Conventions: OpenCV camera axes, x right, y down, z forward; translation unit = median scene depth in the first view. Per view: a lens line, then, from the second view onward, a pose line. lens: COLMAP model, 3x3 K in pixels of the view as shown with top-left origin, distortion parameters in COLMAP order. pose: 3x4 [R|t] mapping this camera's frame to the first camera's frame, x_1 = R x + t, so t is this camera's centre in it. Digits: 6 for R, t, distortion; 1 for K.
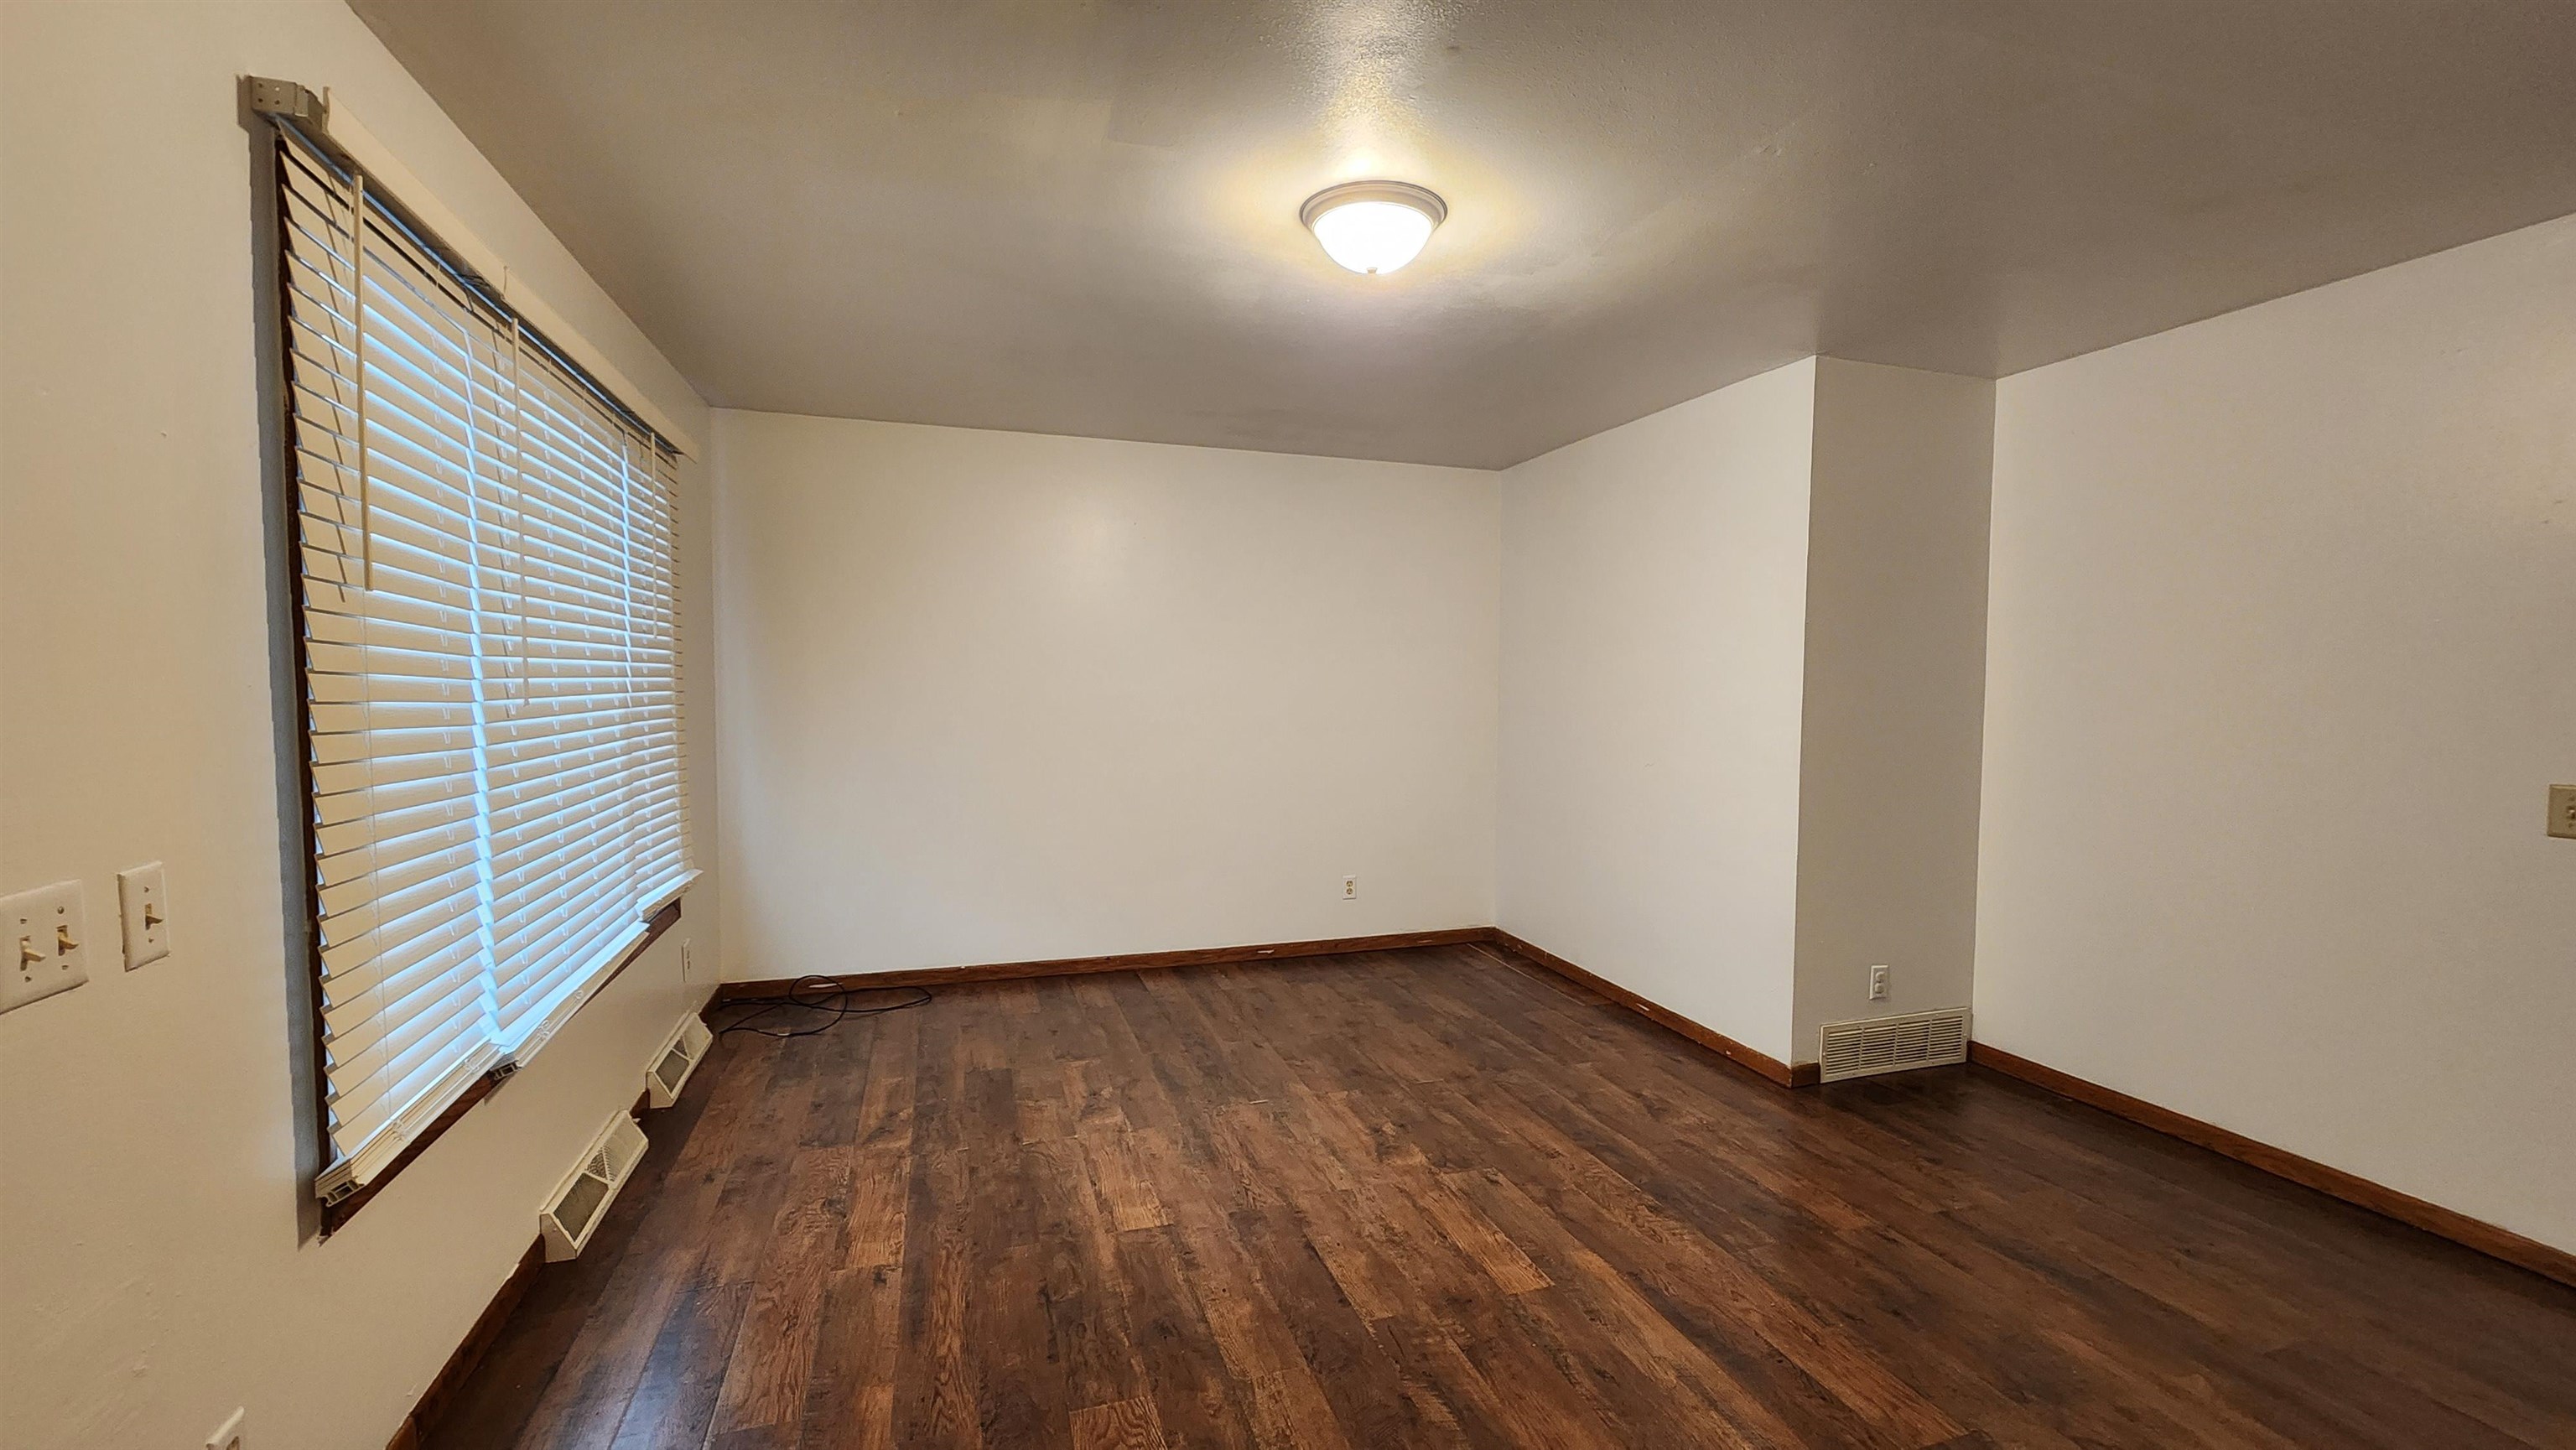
lens RADIAL K [[1056.1, 0, 1301.7], [0, 1056.1, 733.4], [0, 0, 1]] dist [0.001149, -0.000817]
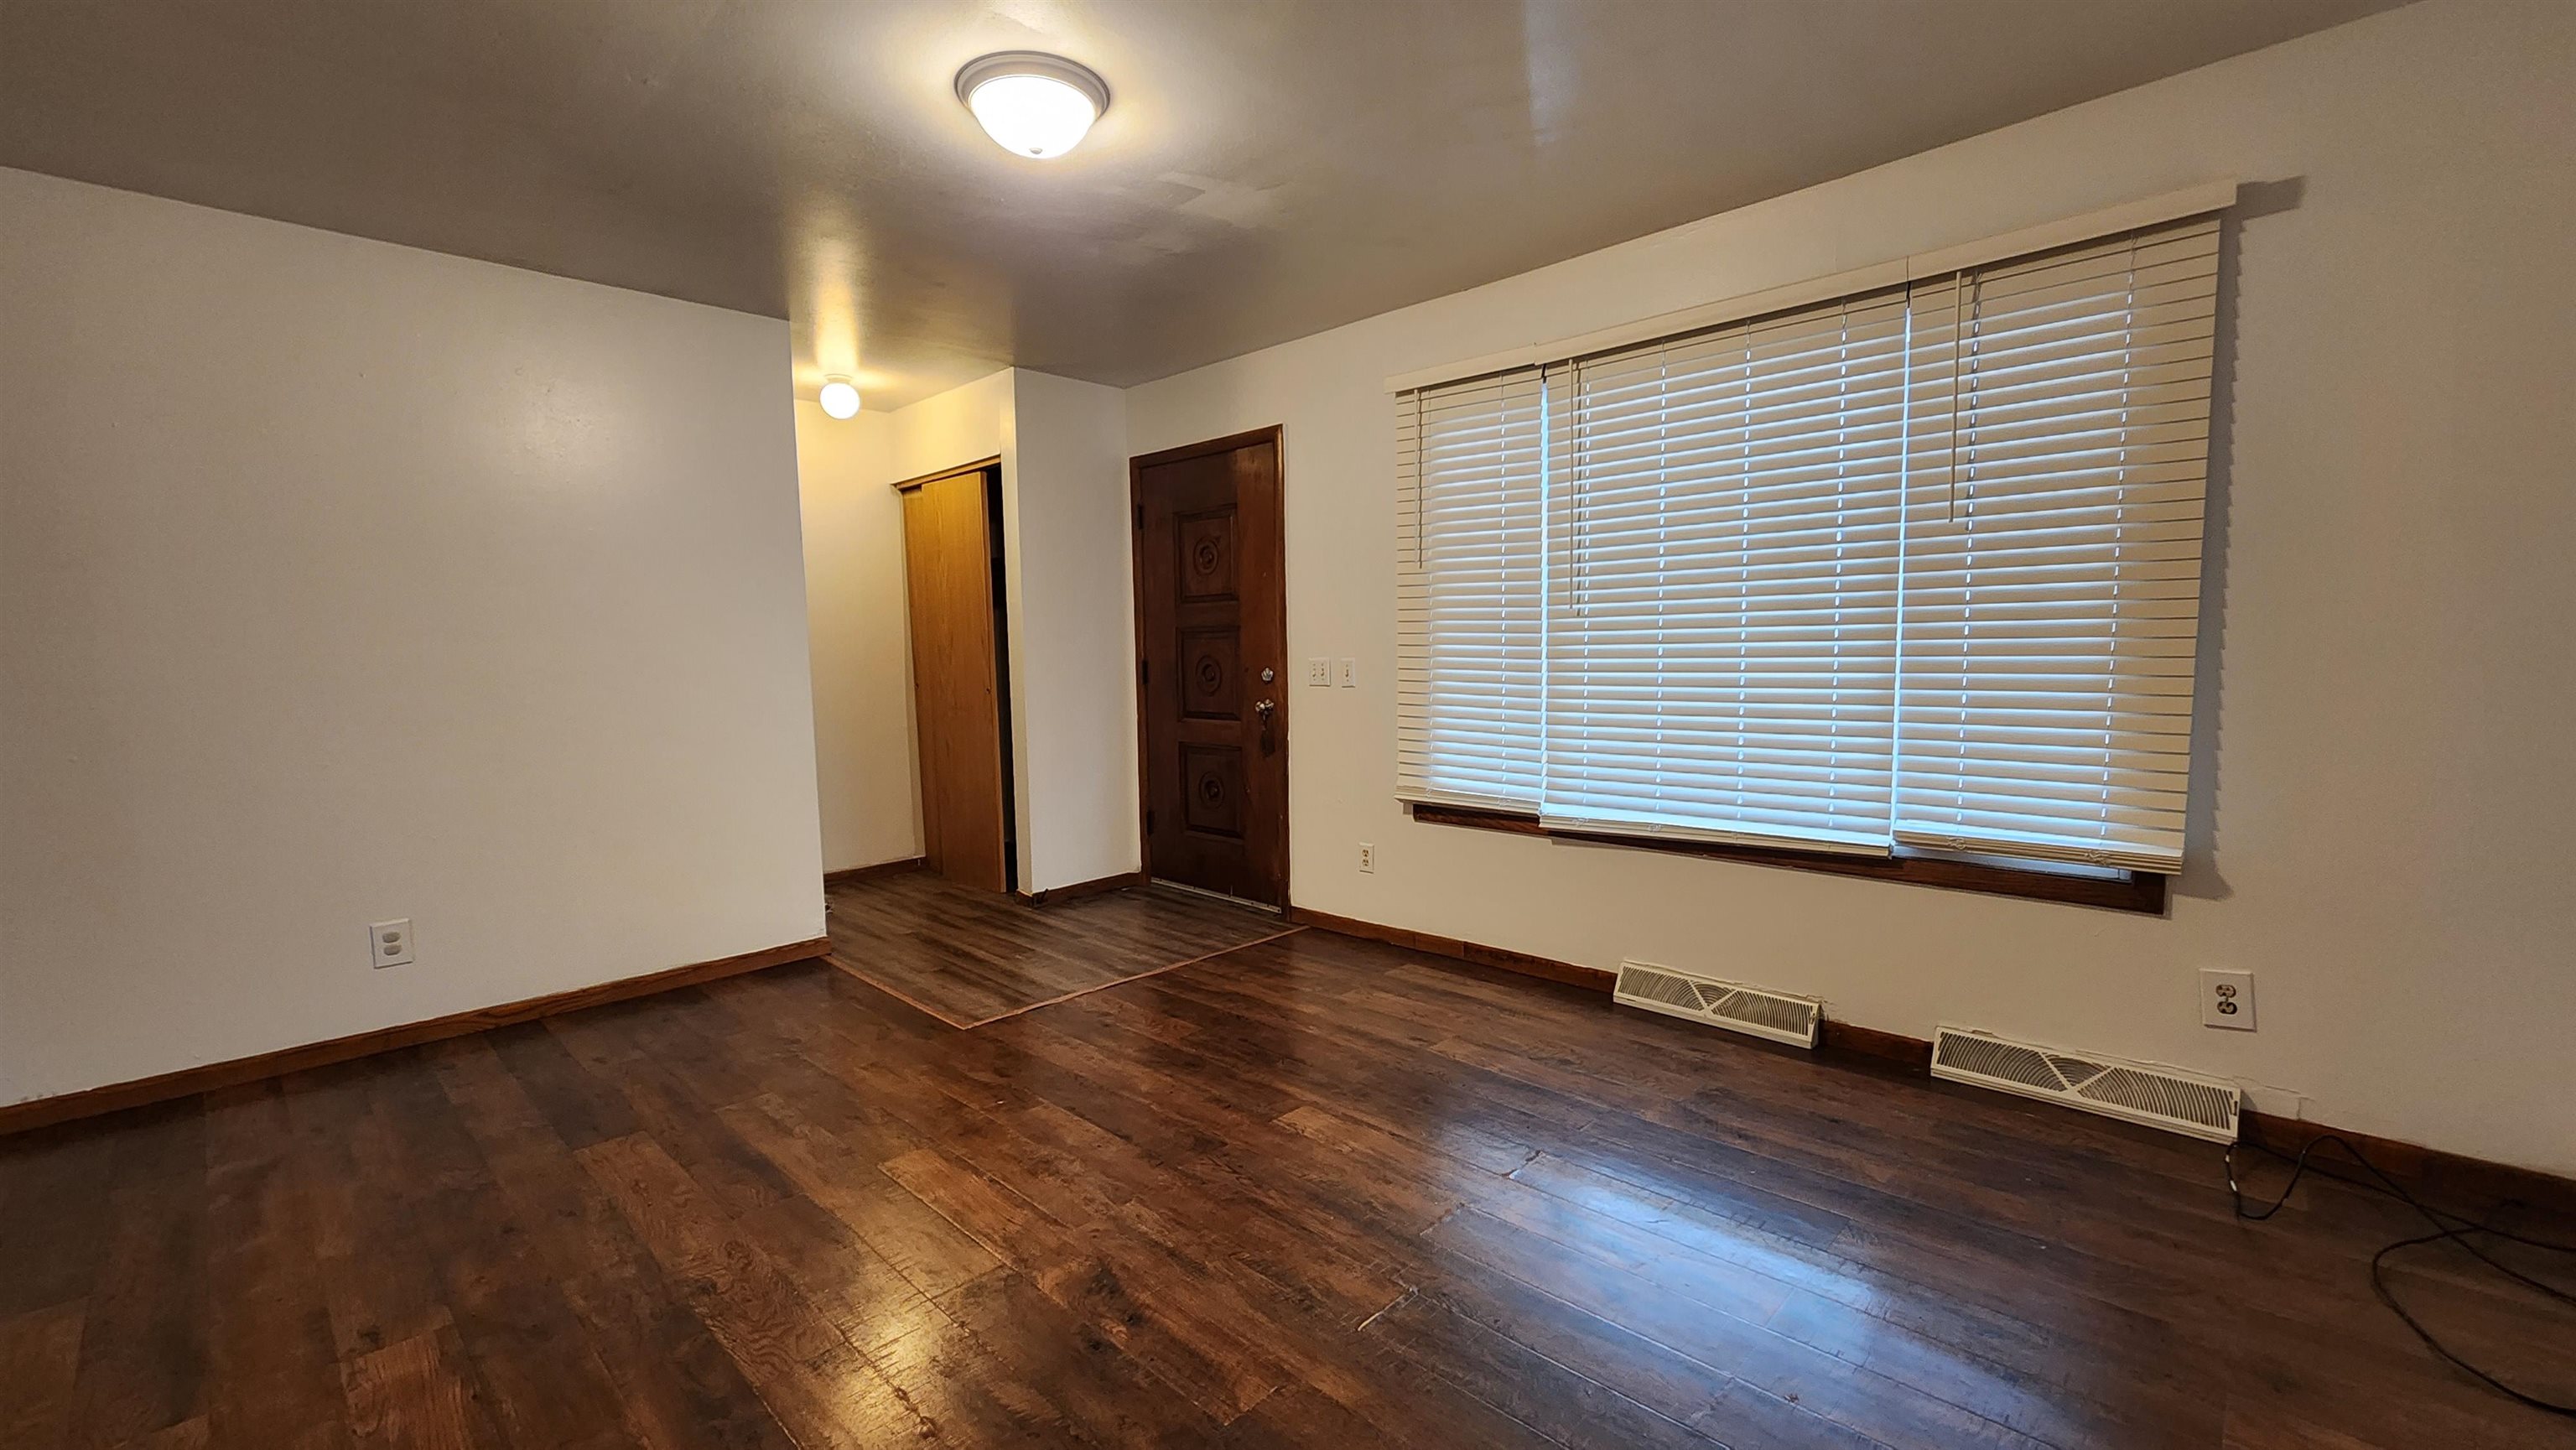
lens RADIAL K [[1056.1, 0, 1301.7], [0, 1056.1, 733.4], [0, 0, 1]] dist [0.001149, -0.000817]
pose [[-0.883589, 0.049501, -0.465639, 0.309641], [-0.010436, 0.992068, 0.125267, -0.031055], [0.468147, 0.115543, -0.876064, 1.907788]]
